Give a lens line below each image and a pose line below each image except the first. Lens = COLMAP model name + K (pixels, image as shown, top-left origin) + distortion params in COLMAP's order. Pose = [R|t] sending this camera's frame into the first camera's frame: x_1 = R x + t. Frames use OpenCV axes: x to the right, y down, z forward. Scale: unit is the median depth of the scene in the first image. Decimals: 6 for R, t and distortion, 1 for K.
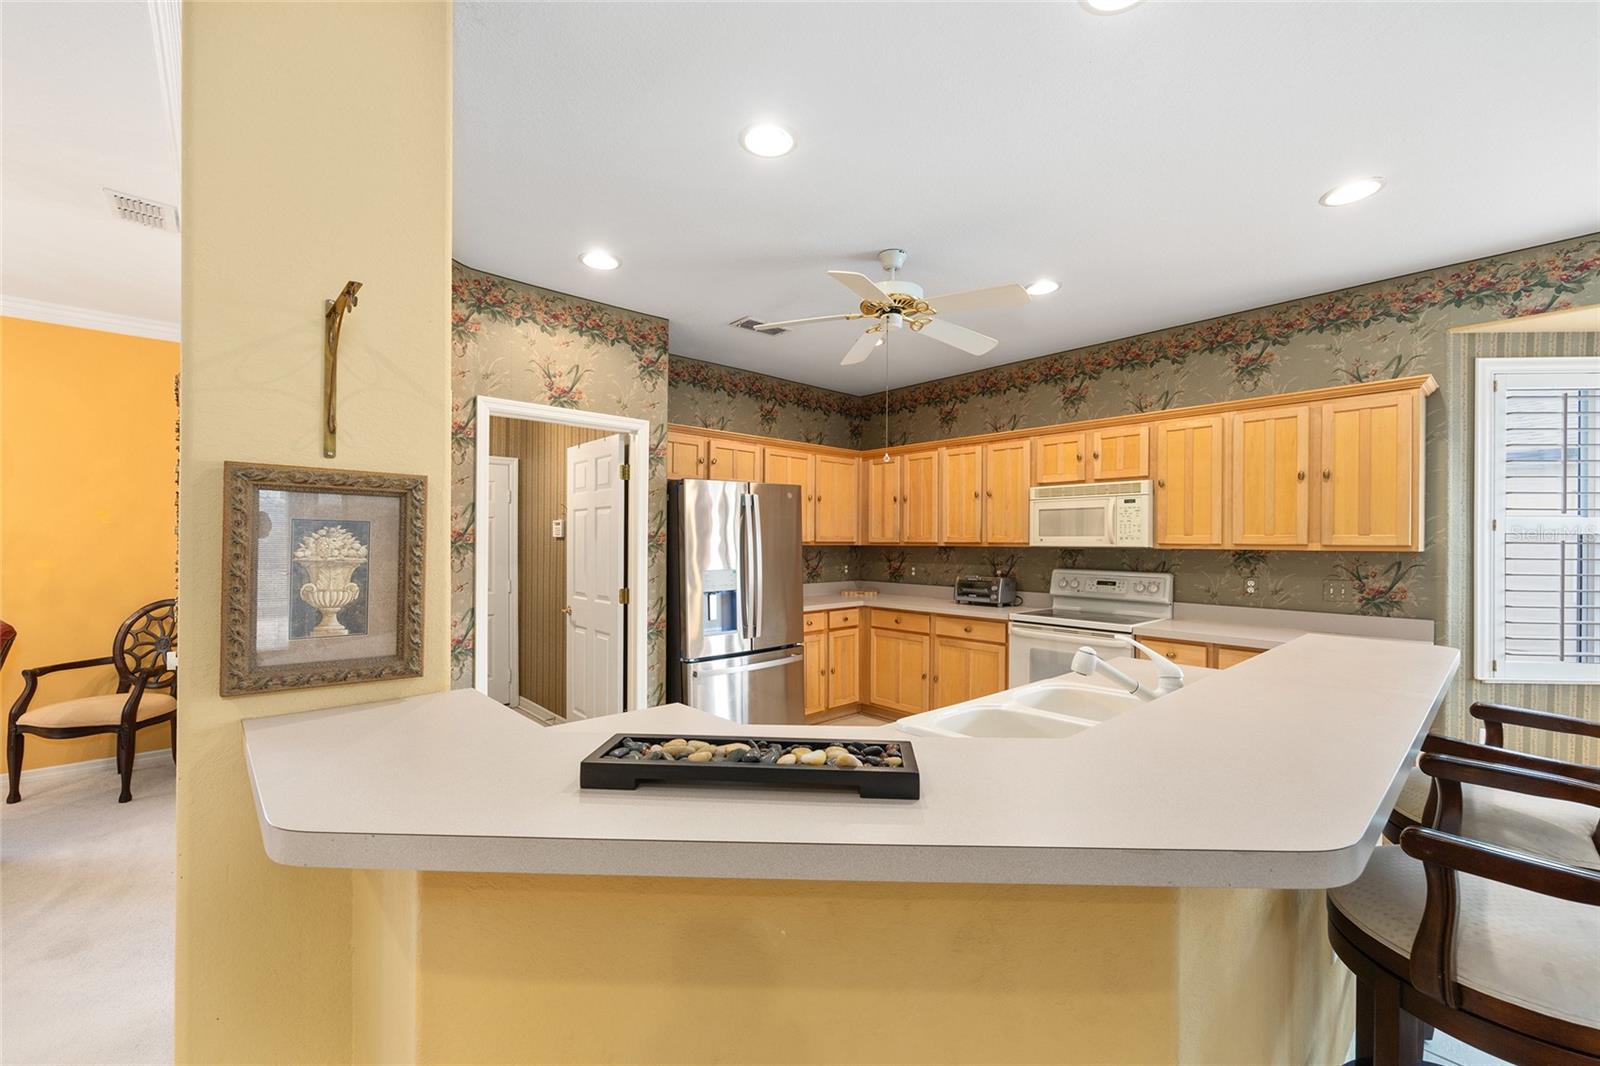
lens RADIAL K [[643.3, 0, 799.6], [0, 643.3, 539.4], [0, 0, 1]] dist [-0.001088, 0.001557]
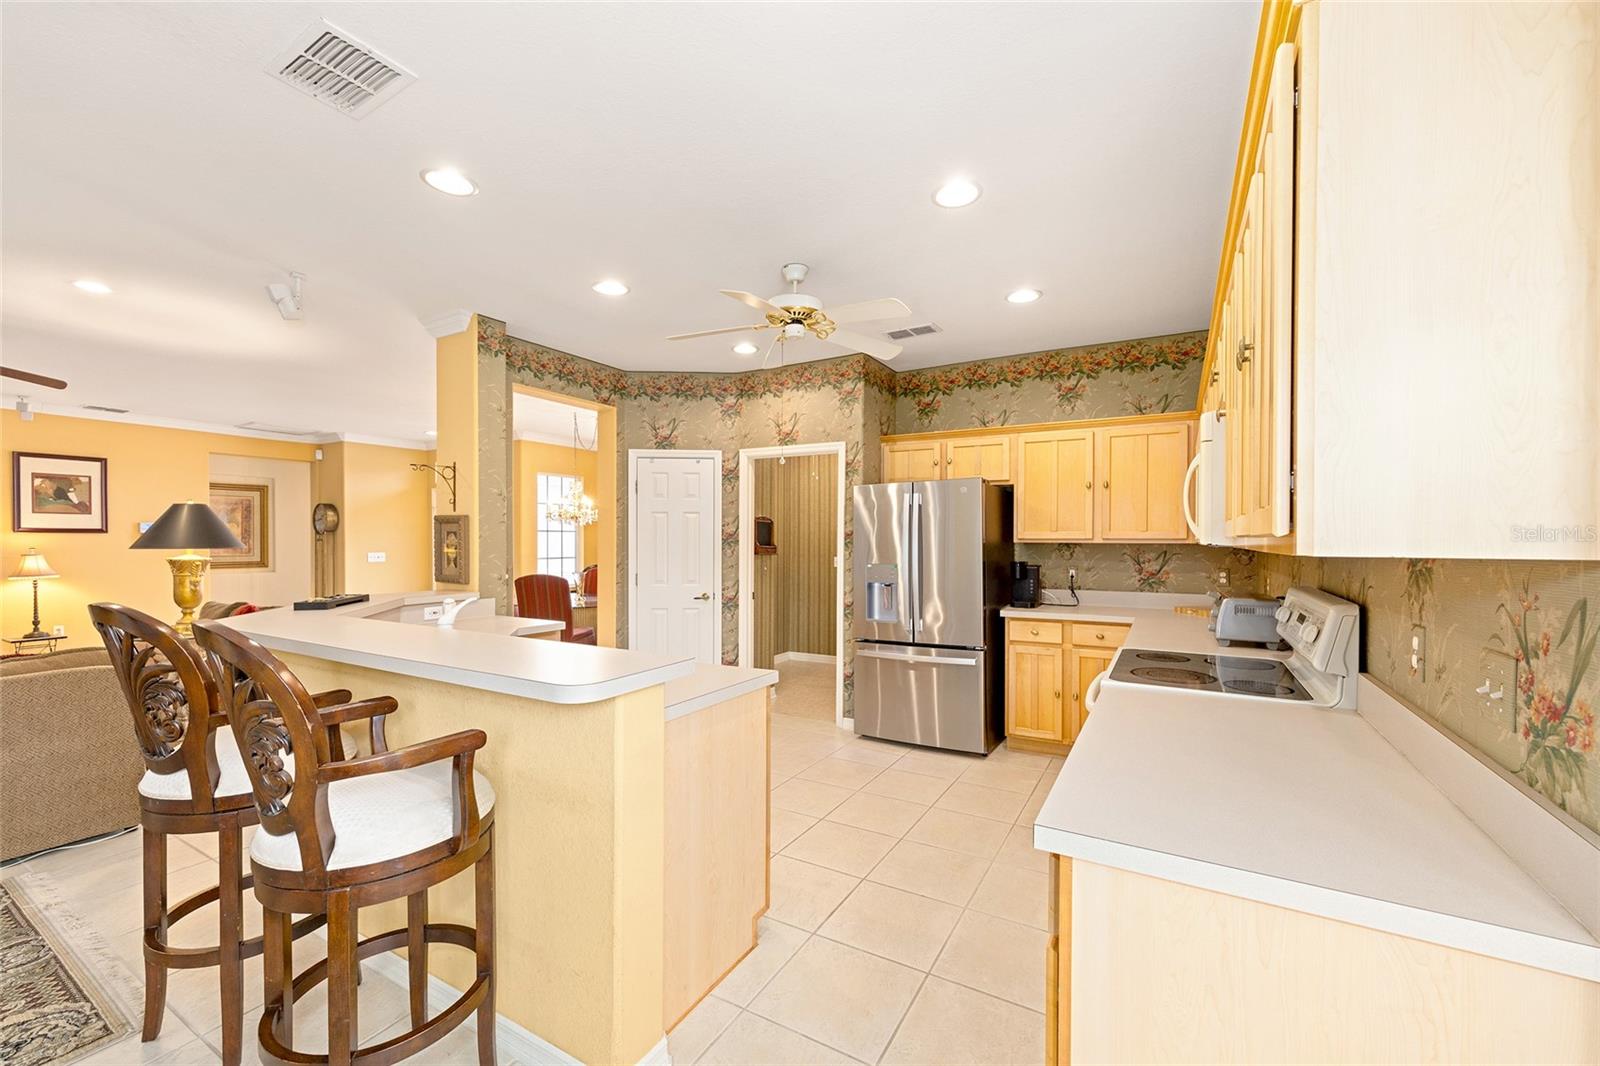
lens RADIAL K [[643.3, 0, 802.2], [0, 643.3, 544.3], [0, 0, 1]] dist [-0.001088, 0.001557]
pose [[0.313805, 0.002423, -0.949484, 0.917621], [0.002712, 0.999990, 0.003448, 0.009125], [0.949484, -0.003658, 0.313796, 0.532464]]
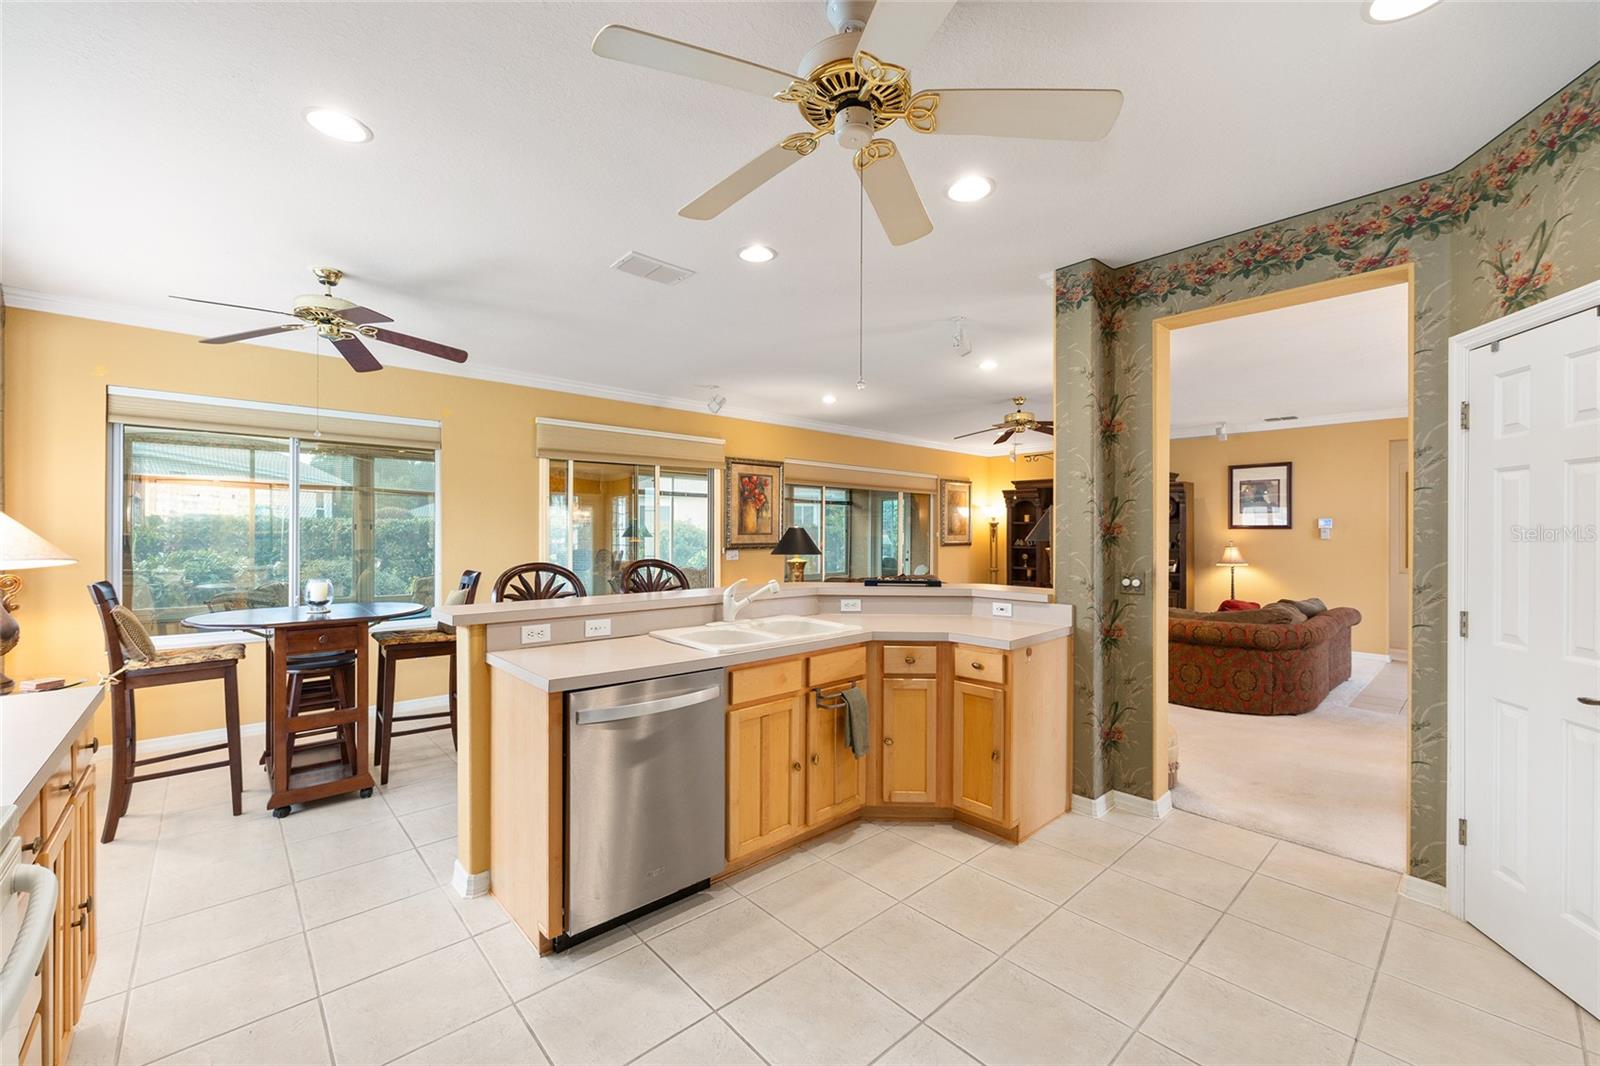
lens RADIAL K [[643.3, 0, 803.5], [0, 643.3, 533.8], [0, 0, 1]] dist [-0.001088, 0.001557]
pose [[-0.999846, -0.007949, -0.015667, 0.151842], [-0.007939, 0.999968, -0.000653, 0.007341], [0.015672, -0.000528, -0.999877, 1.221204]]
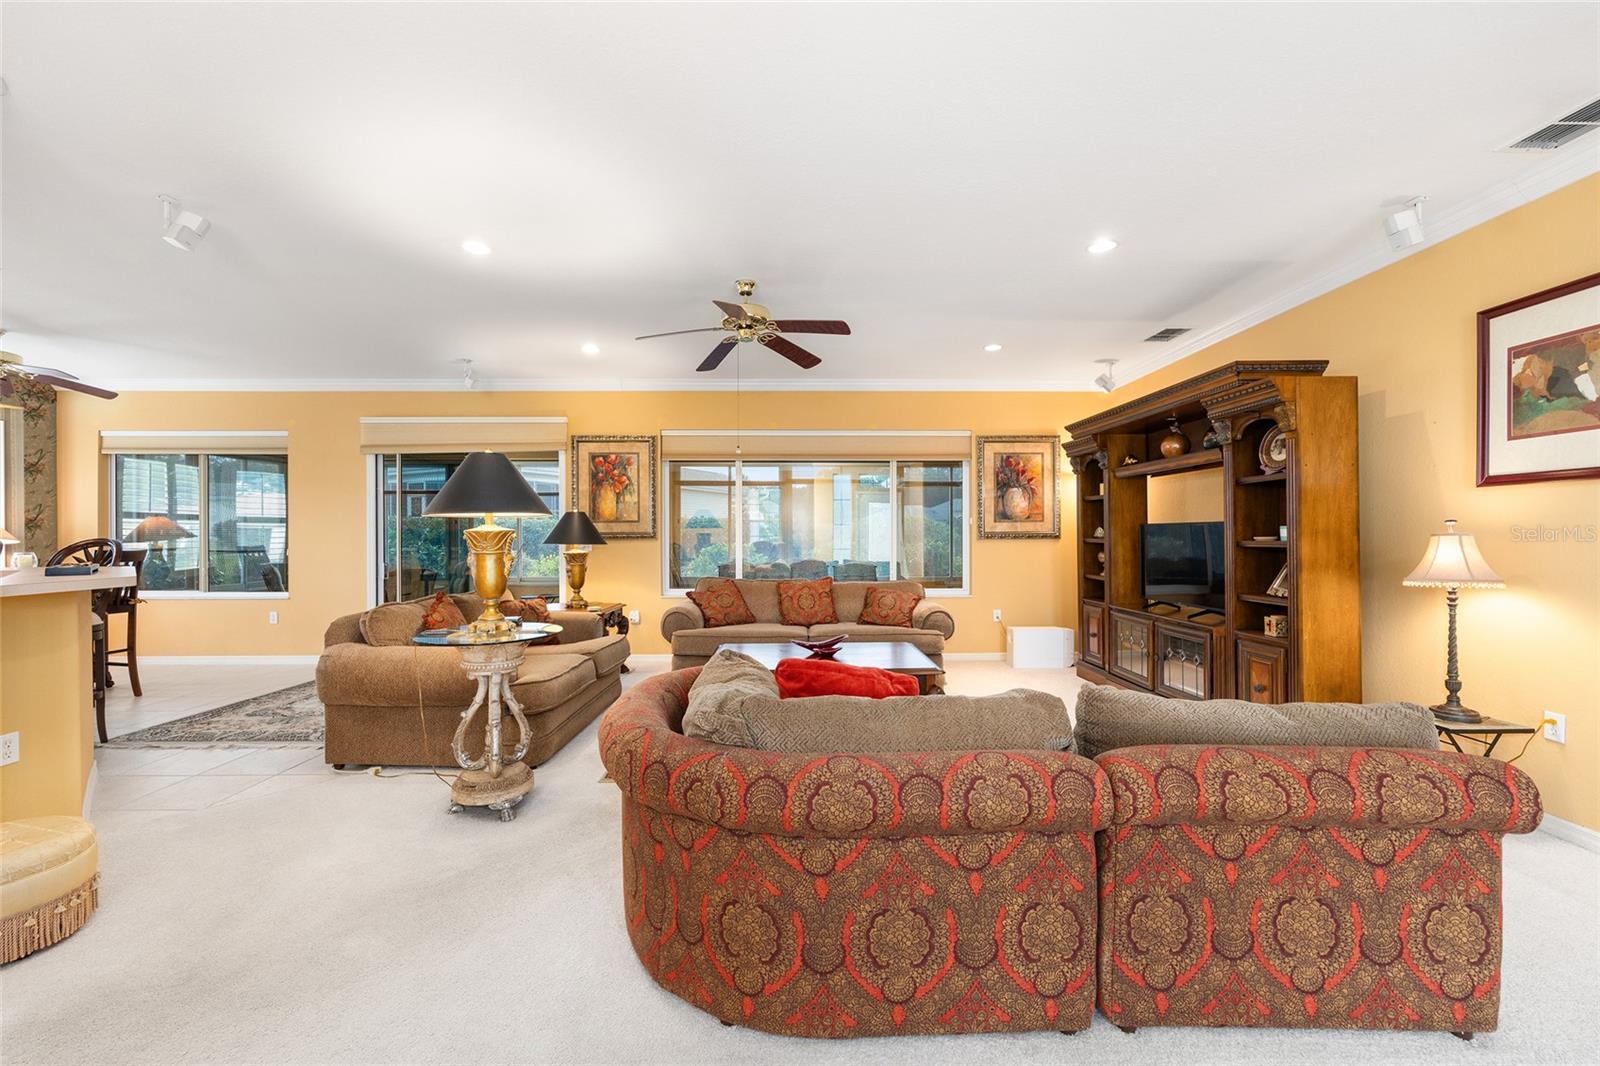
lens RADIAL K [[643.3, 0, 800.2], [0, 643.3, 533.3], [0, 0, 1]] dist [-0.001088, 0.001557]
pose [[-0.752940, -0.001600, 0.658087, -1.167594], [-0.001656, 0.999998, 0.000537, 0.035630], [-0.658087, -0.000685, -0.752941, 0.245186]]
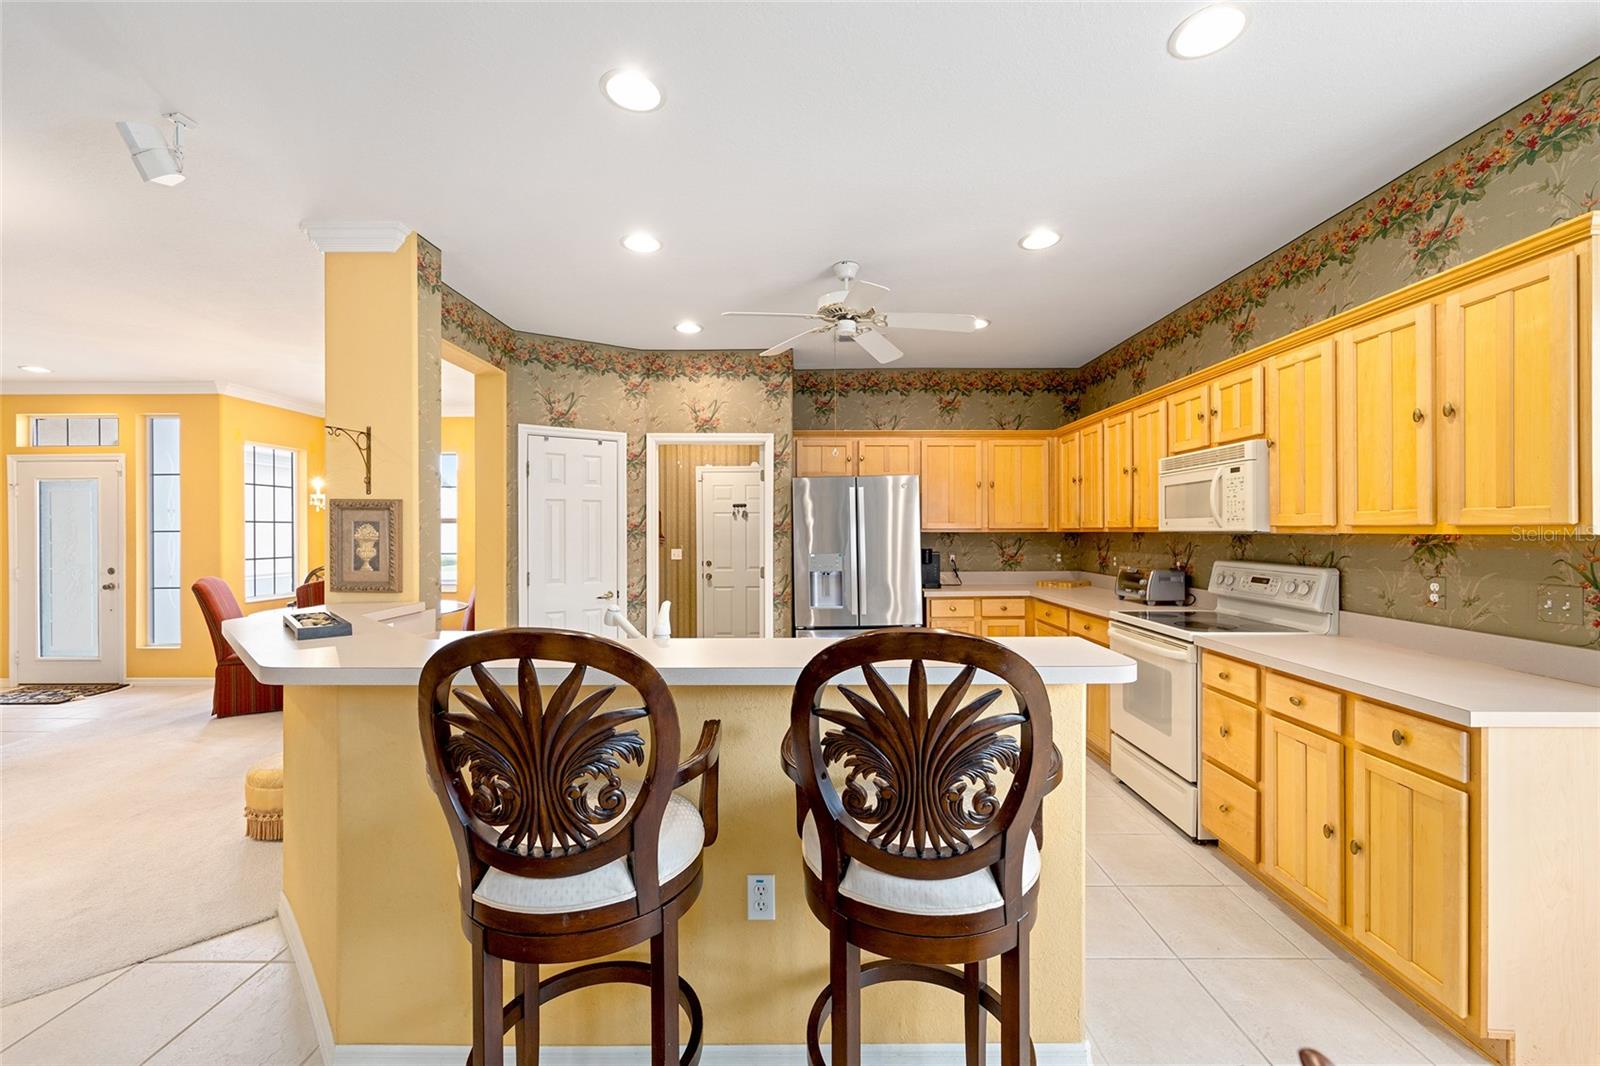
lens RADIAL K [[643.3, 0, 802.6], [0, 643.3, 529.4], [0, 0, 1]] dist [-0.001088, 0.001557]
pose [[0.742532, -0.009512, -0.669744, 0.645671], [0.009736, 0.999947, -0.003407, 0.007474], [0.669740, -0.003991, 0.742585, 0.106684]]
